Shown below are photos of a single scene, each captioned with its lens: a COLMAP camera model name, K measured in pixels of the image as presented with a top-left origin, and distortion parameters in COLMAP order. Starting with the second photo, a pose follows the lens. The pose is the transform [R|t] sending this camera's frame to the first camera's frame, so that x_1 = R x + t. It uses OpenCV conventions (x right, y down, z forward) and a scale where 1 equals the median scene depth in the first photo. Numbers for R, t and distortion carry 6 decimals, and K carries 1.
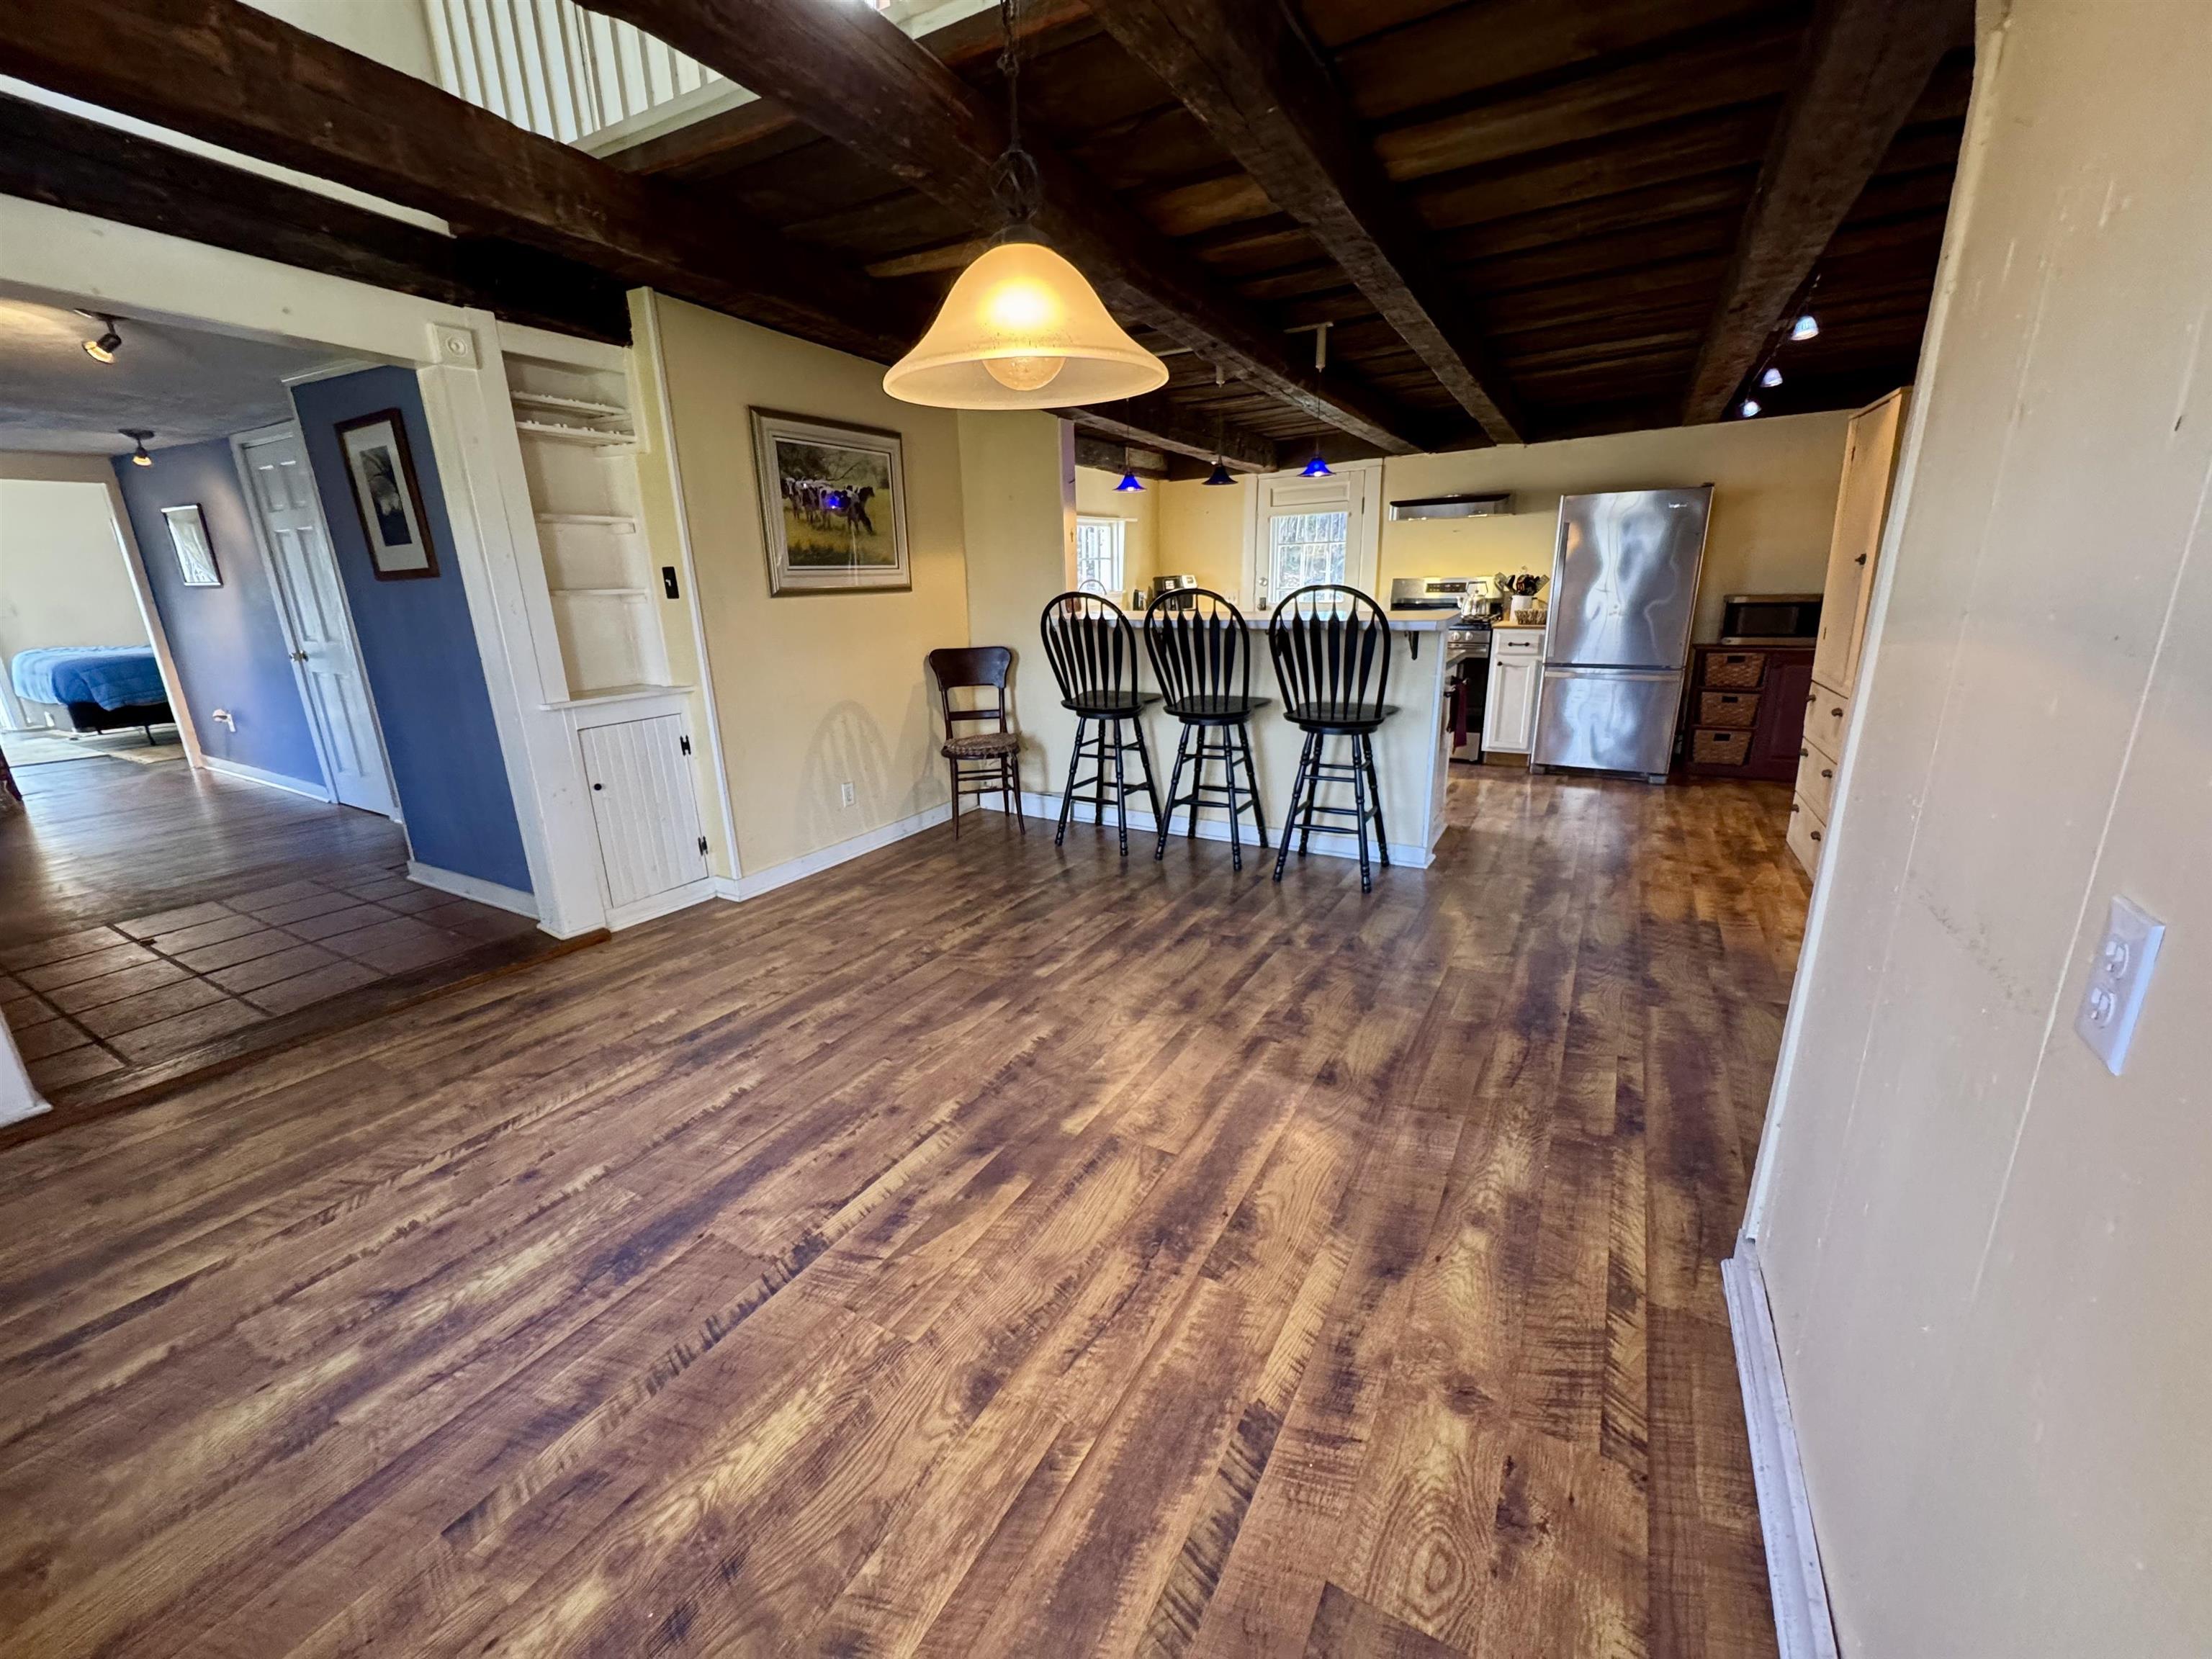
lens RADIAL K [[878.3, 0, 1107.6], [0, 878.3, 831.5], [0, 0, 1]] dist [-0.004589, 0.000690]
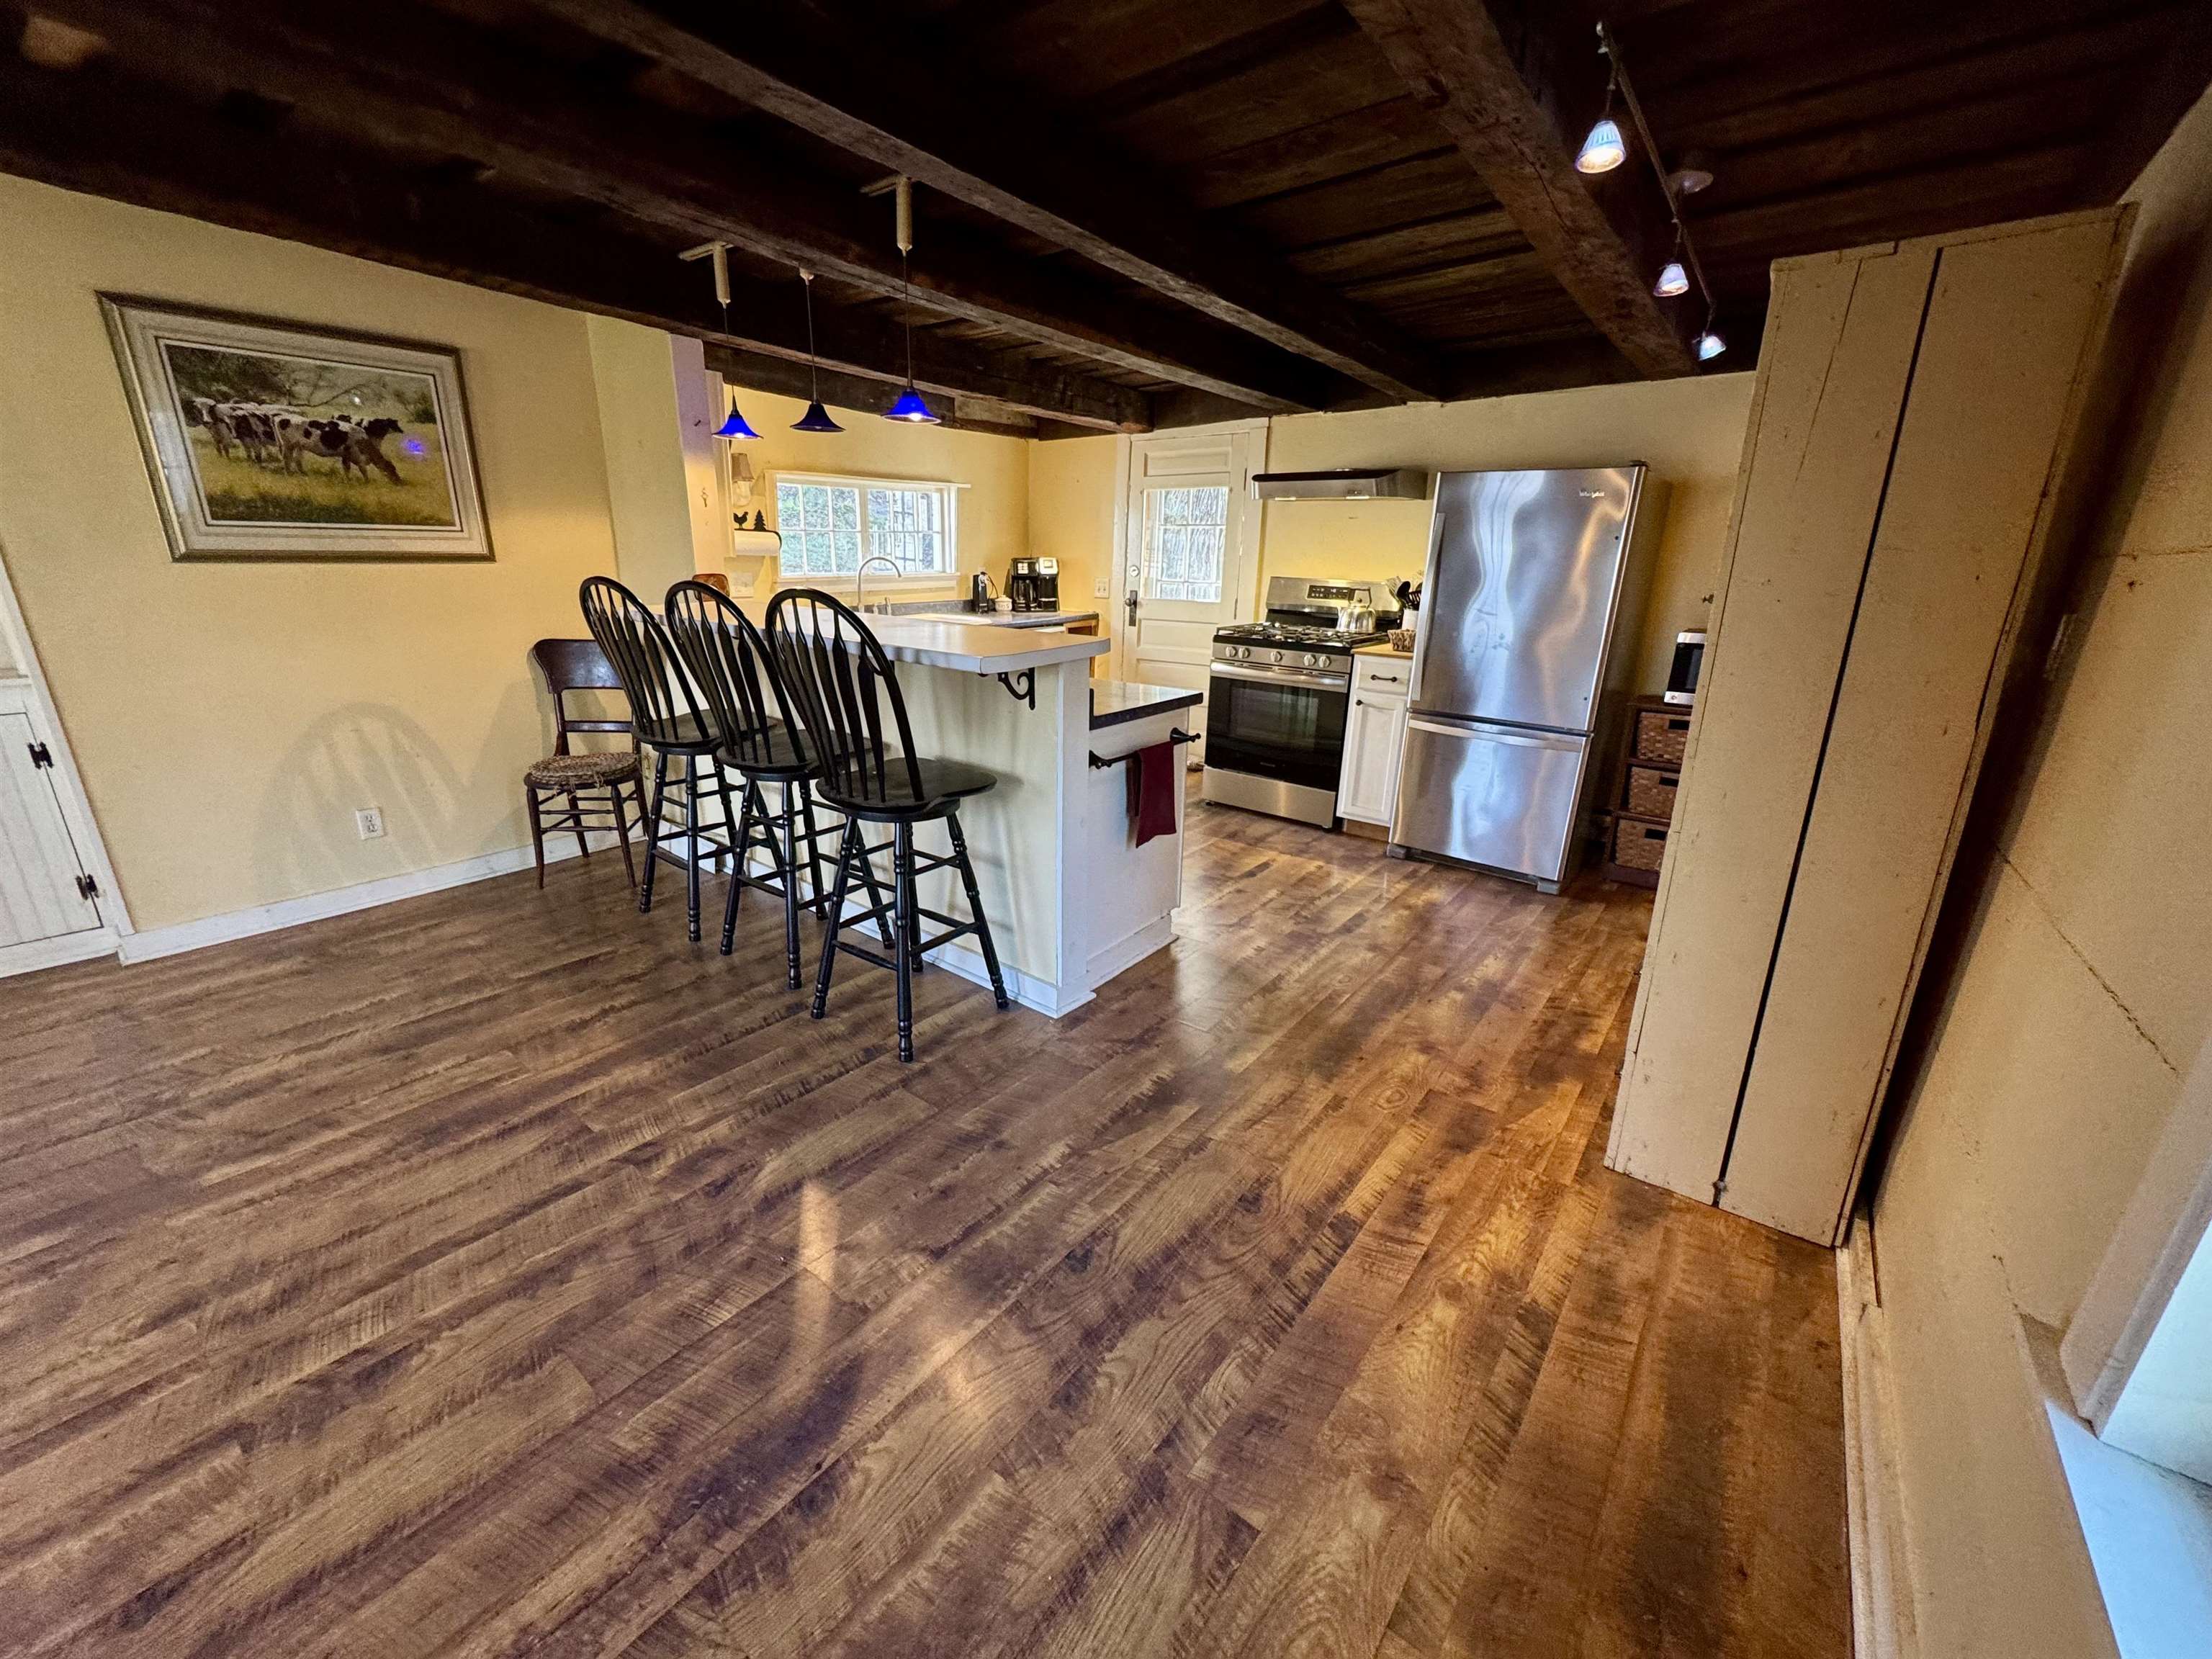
lens RADIAL K [[878.3, 0, 1108.4], [0, 878.3, 829.0], [0, 0, 1]] dist [-0.004589, 0.000690]
pose [[0.988681, 0.090059, -0.119994, 0.577608], [-0.086900, 0.995725, 0.031318, -0.155382], [0.122302, -0.020536, 0.992280, 0.419605]]
